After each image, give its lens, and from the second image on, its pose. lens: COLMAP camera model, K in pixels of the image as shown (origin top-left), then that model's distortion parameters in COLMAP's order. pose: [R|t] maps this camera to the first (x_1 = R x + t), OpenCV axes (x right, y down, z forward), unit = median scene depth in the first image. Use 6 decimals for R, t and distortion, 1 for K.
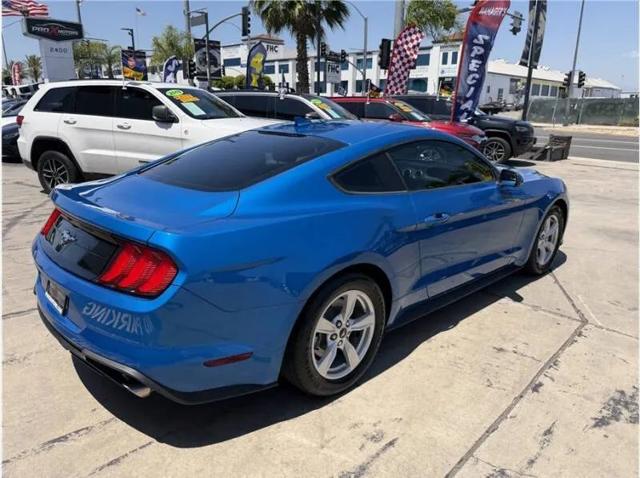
lens RADIAL K [[445.0, 0, 318.3], [0, 445.0, 238.1], [0, 0, 1]] dist [0.016527, -0.023572]
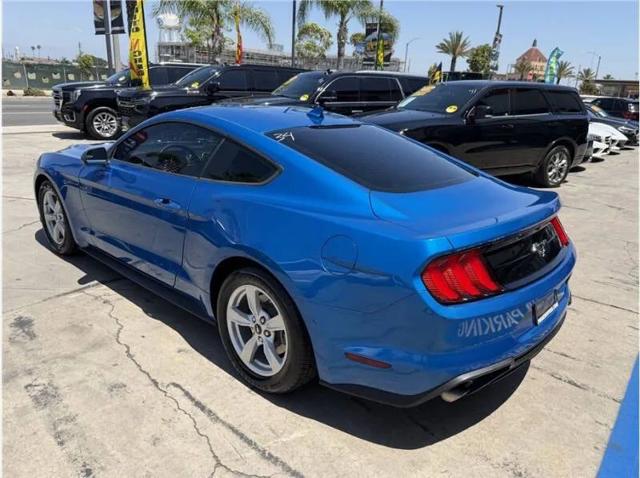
lens RADIAL K [[464.1, 0, 319.7], [0, 464.1, 241.3], [0, 0, 1]] dist [0.013211, -0.020928]
pose [[-0.069420, -0.336122, 0.939256, -1.021135], [0.239923, 0.908267, 0.342765, -0.332404], [-0.968307, 0.249144, 0.017591, 0.988748]]
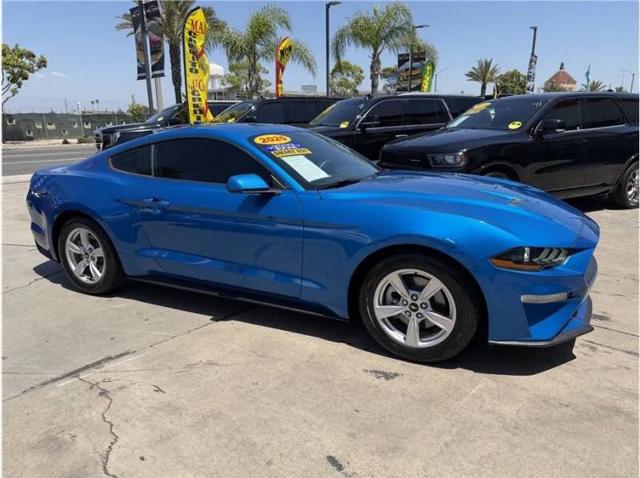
lens RADIAL K [[445.0, 0, 320.7], [0, 445.0, 239.8], [0, 0, 1]] dist [0.016527, -0.023572]
pose [[-0.003131, -0.274451, 0.961596, -0.696880], [0.297981, 0.917661, 0.262881, -0.287463], [-0.954567, 0.287360, 0.078908, 1.027608]]
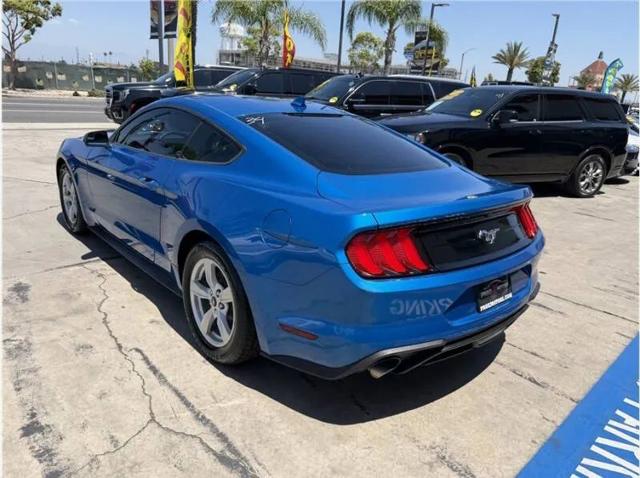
lens RADIAL K [[464.1, 0, 322.7], [0, 464.1, 238.4], [0, 0, 1]] dist [0.013211, -0.020928]
pose [[0.038160, -0.315157, 0.948272, -1.059743], [0.223360, 0.927643, 0.299312, -0.262161], [-0.973989, 0.200385, 0.105793, 0.850932]]
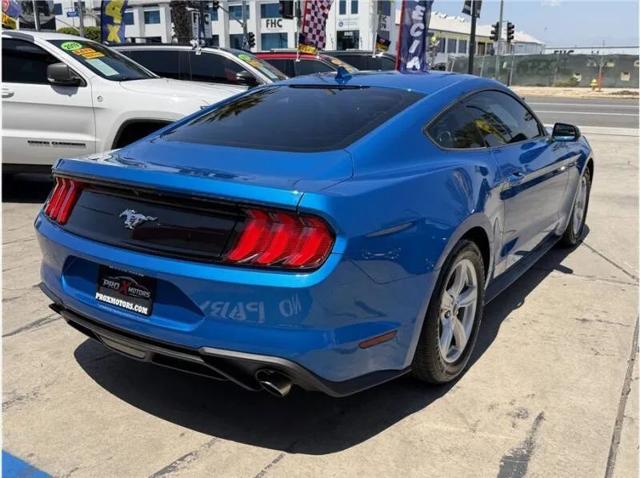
lens RADIAL K [[593.3, 0, 317.8], [0, 593.3, 241.5], [0, 0, 1]] dist [0.011362, 0.000000]
pose [[0.974502, -0.076680, 0.210871, -0.322330], [0.077847, 0.996961, 0.002771, 0.041792], [-0.210443, 0.013716, 0.977510, -0.058483]]
